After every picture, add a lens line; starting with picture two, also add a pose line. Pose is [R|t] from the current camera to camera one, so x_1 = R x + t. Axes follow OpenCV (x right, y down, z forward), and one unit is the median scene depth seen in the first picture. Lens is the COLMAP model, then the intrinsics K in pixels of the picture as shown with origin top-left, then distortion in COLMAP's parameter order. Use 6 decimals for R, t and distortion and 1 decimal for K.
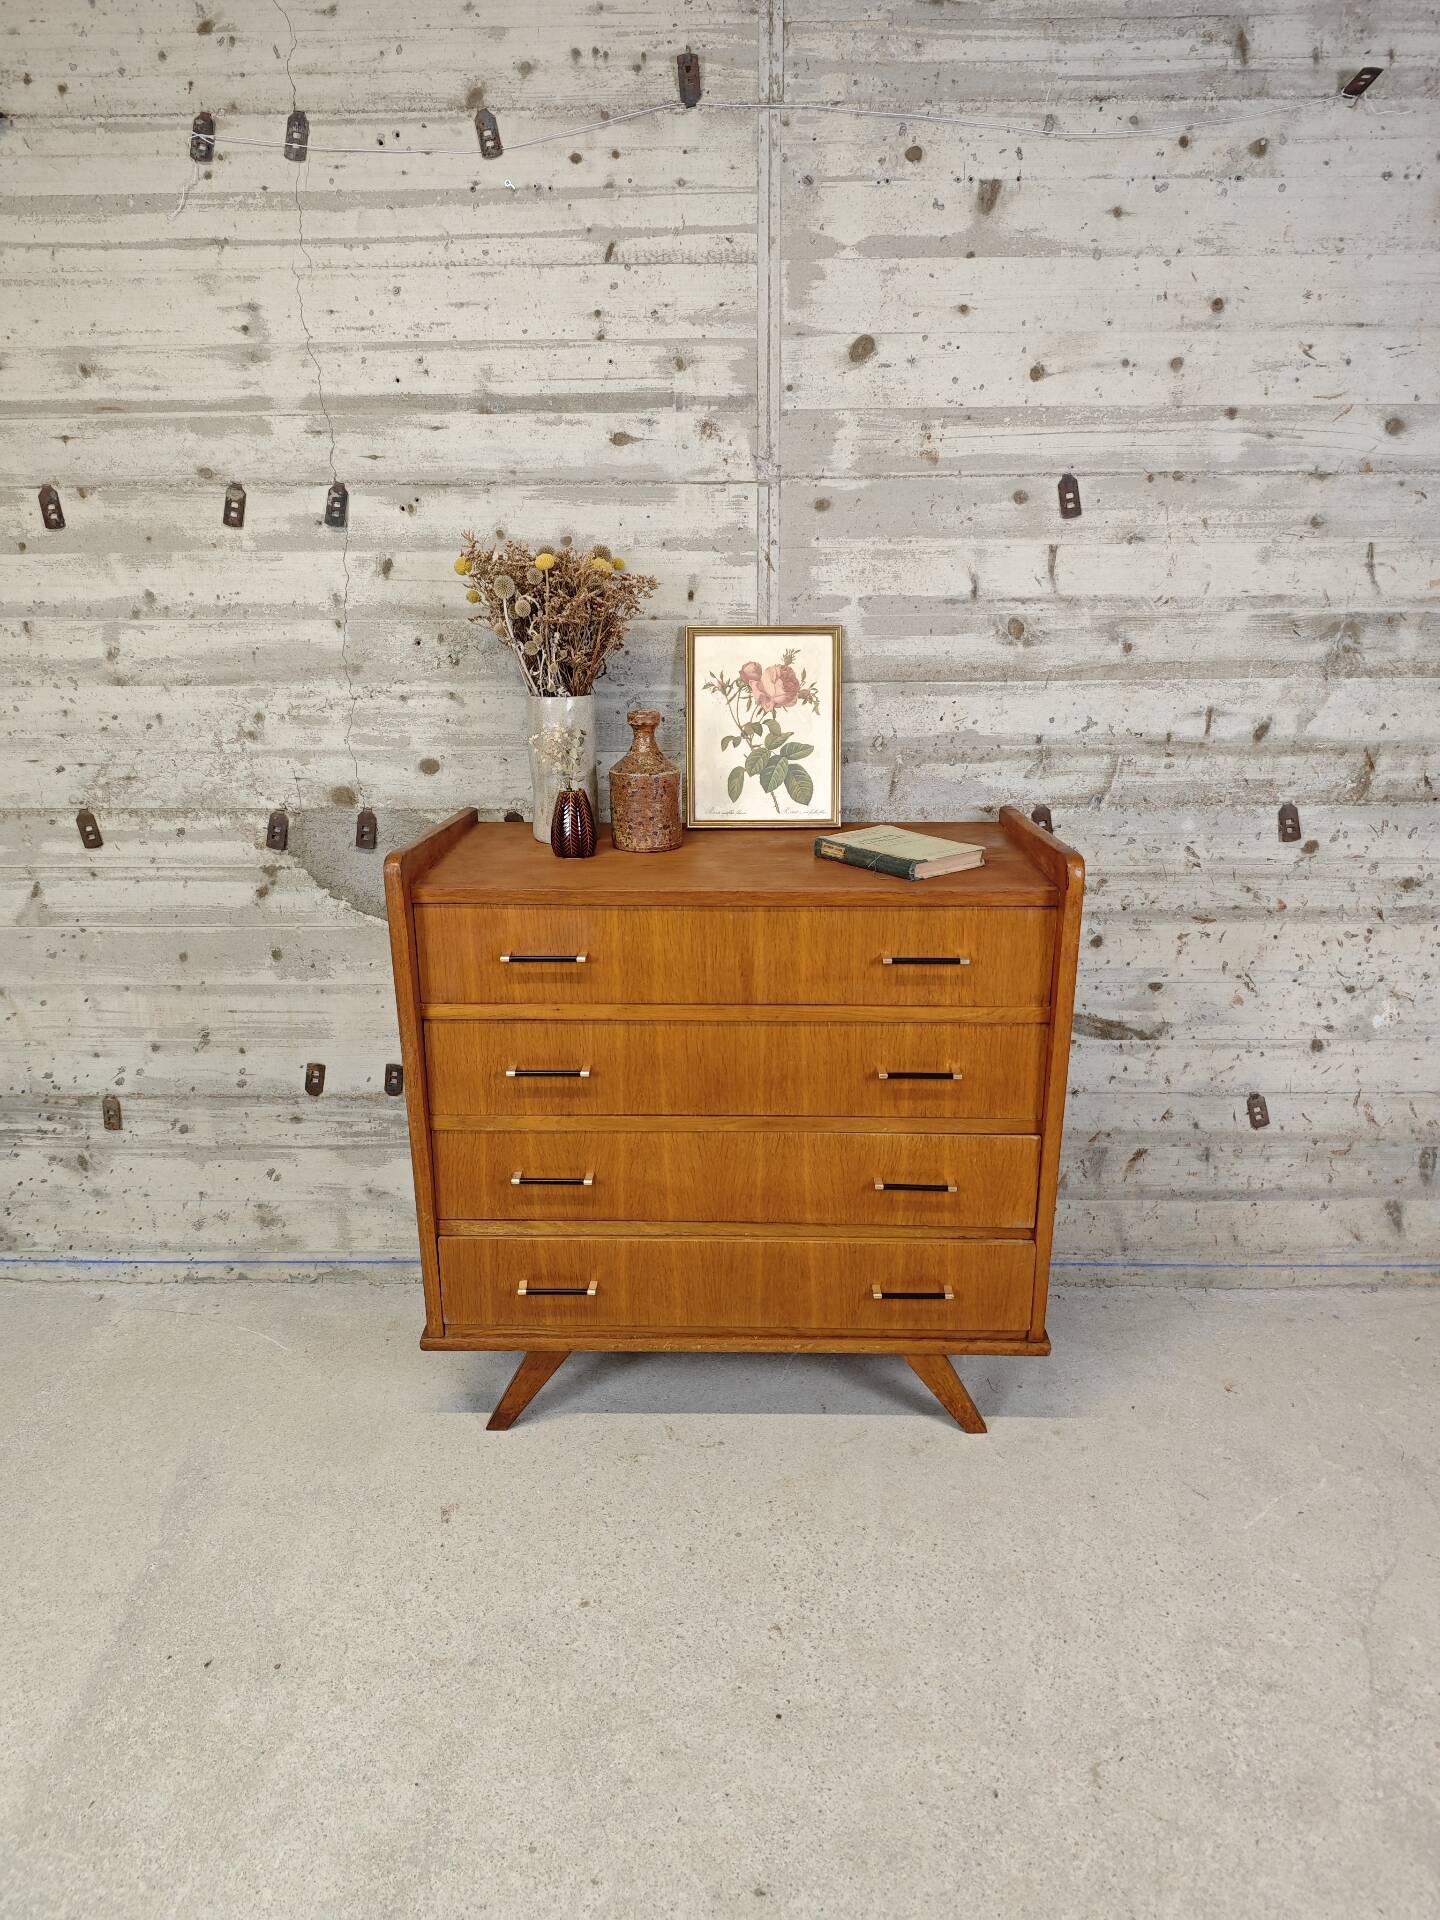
lens RADIAL K [[1327.0, 0, 722.5], [0, 1327.0, 968.2], [0, 0, 1]] dist [0.065642, -0.133467]
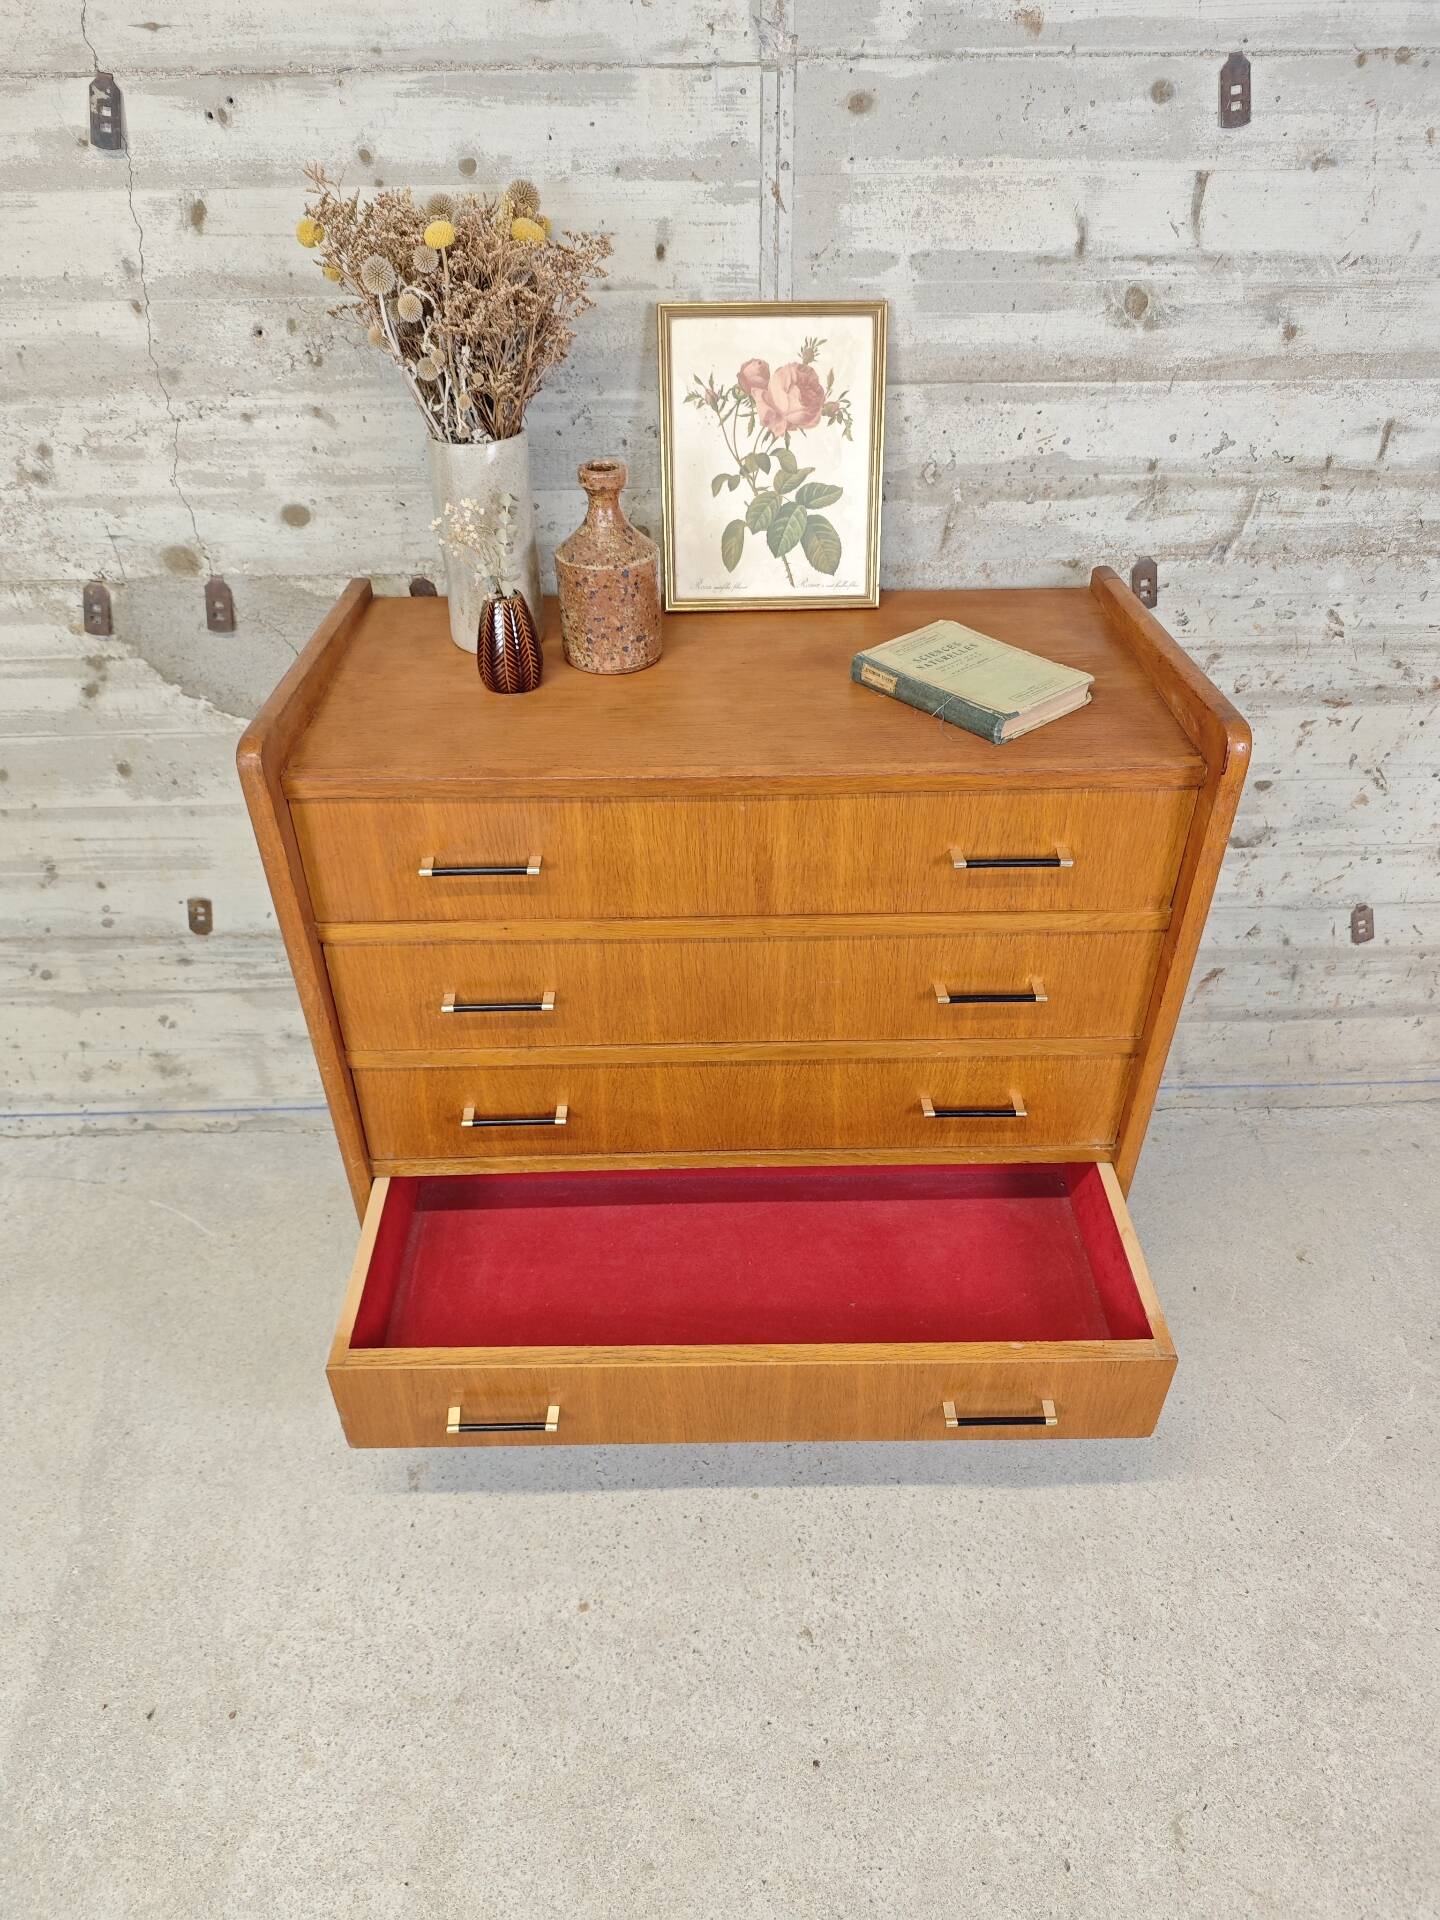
lens RADIAL K [[1347.2, 0, 723.0], [0, 1347.2, 967.4], [0, 0, 1]] dist [-0.017132, -0.009625]
pose [[0.999088, -0.027171, 0.032944, -0.023844], [0.015004, 0.945636, 0.324880, -0.155293], [-0.039980, -0.324090, 0.945181, 0.243493]]
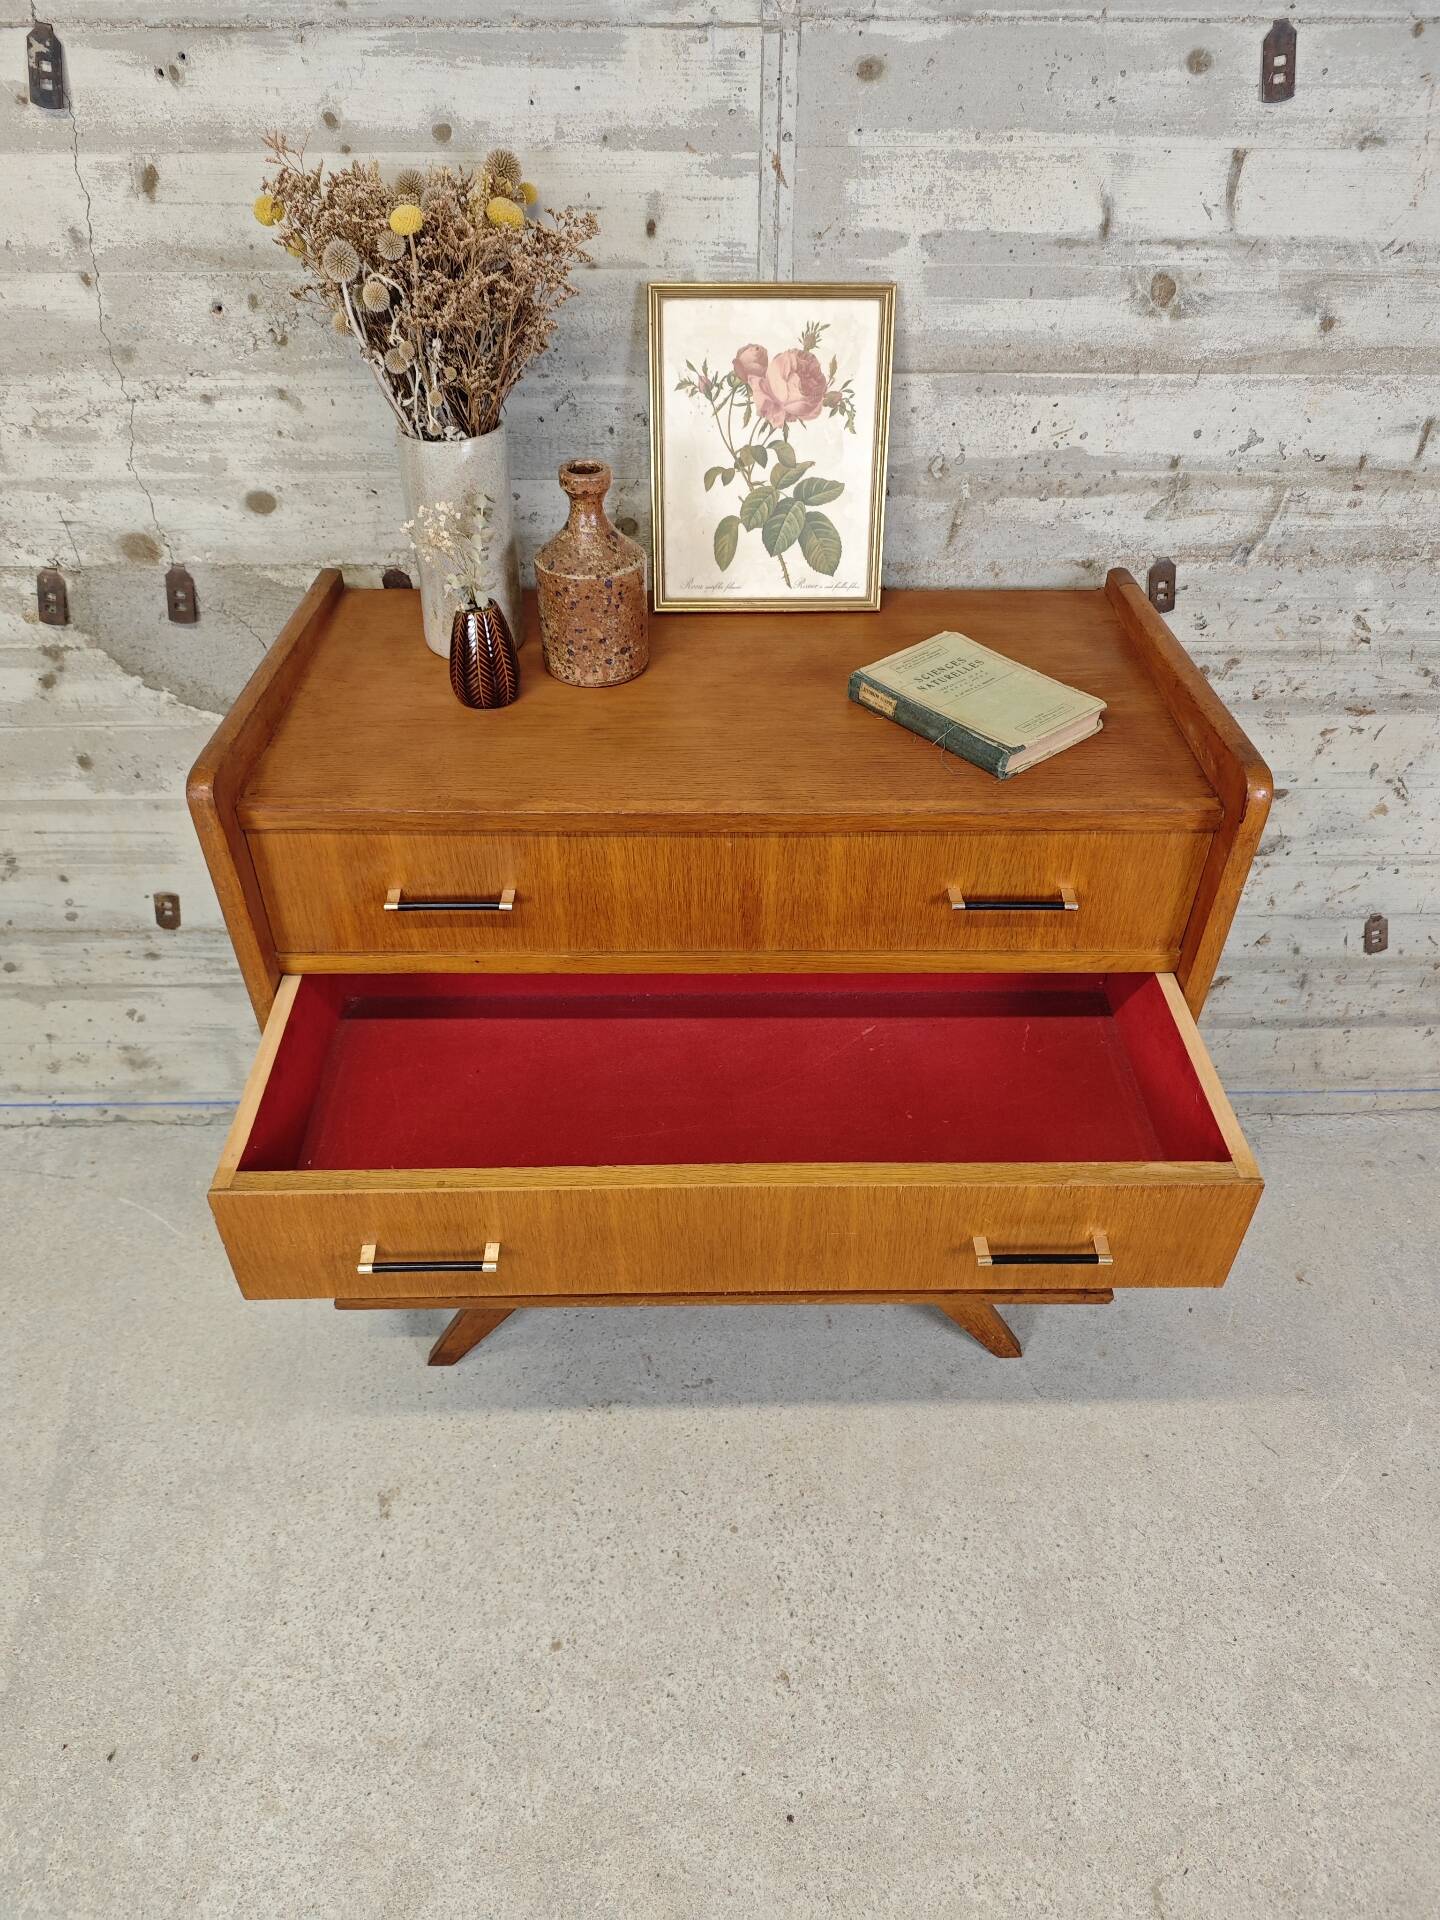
lens RADIAL K [[1350.5, 0, 723.6], [0, 1350.5, 955.7], [0, 0, 1]] dist [-0.025462, 0.003797]
pose [[0.999351, -0.013991, 0.033191, -0.015199], [0.000662, 0.928454, 0.371448, -0.193601], [-0.036014, -0.371185, 0.927860, 0.291309]]
